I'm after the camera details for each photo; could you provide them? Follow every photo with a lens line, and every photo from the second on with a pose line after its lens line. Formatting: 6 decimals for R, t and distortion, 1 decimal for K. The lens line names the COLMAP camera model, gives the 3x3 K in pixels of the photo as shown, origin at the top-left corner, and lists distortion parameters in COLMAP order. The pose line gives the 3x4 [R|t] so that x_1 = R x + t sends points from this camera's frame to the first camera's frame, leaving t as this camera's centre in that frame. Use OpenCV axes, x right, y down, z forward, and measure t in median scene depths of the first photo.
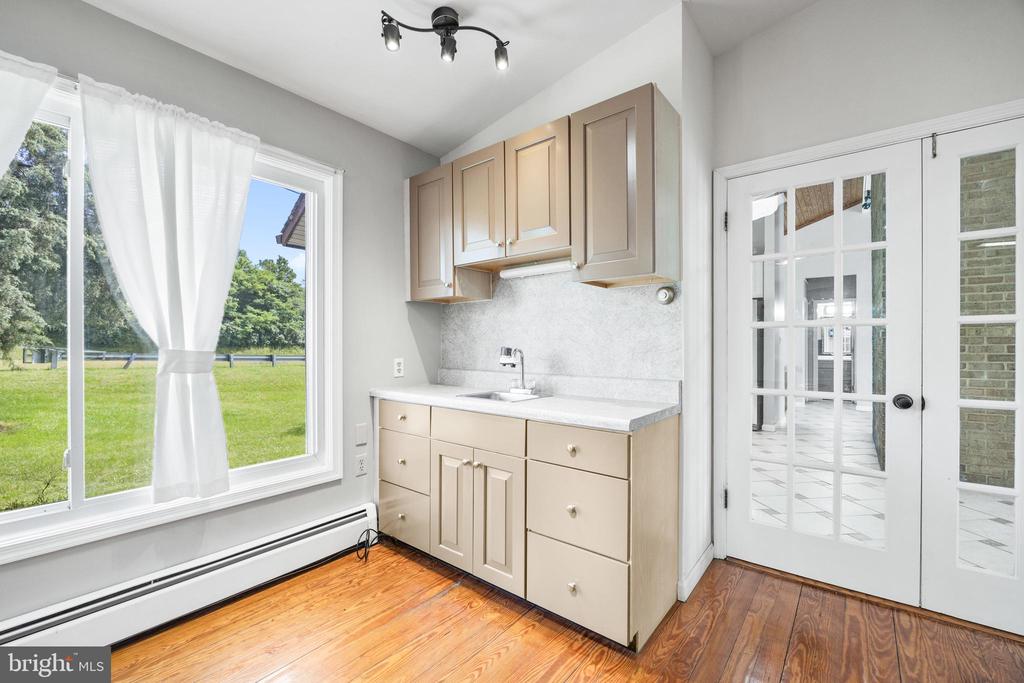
lens RADIAL K [[437.1, 0, 518.1], [0, 437.1, 345.3], [0, 0, 1]] dist [0.000289, 0.000025]
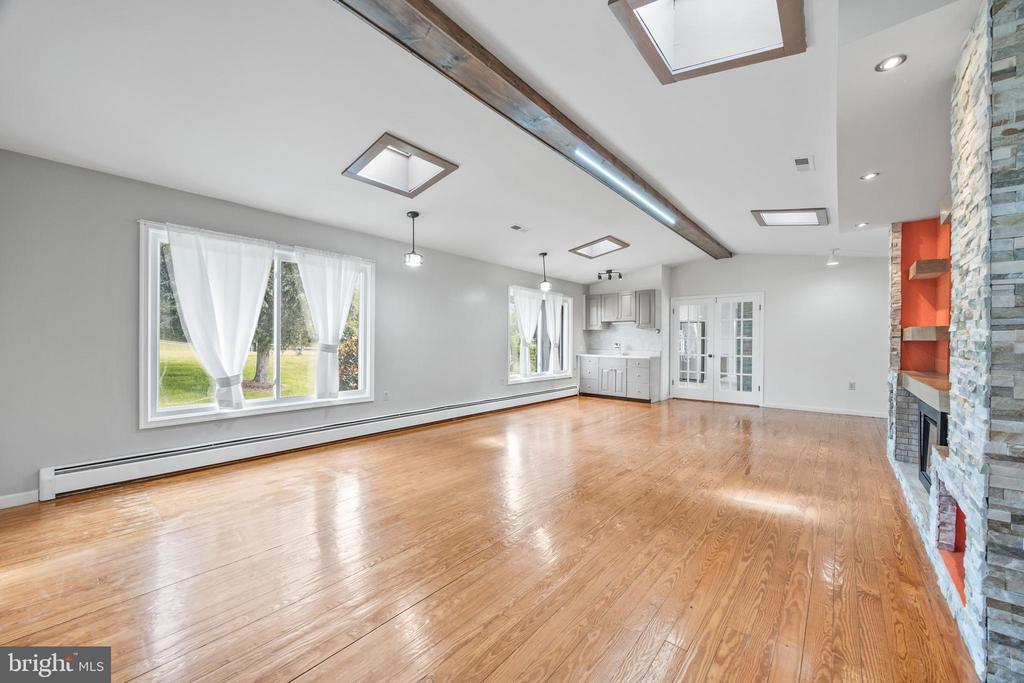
lens RADIAL K [[396.4, 0, 509.7], [0, 396.4, 342.4], [0, 0, 1]] dist [-0.000037, -0.000280]
pose [[0.999542, 0.007906, -0.029208, -0.837126], [-0.007891, 0.999969, 0.000636, 0.001800], [0.029212, -0.000405, 0.999573, -2.459951]]
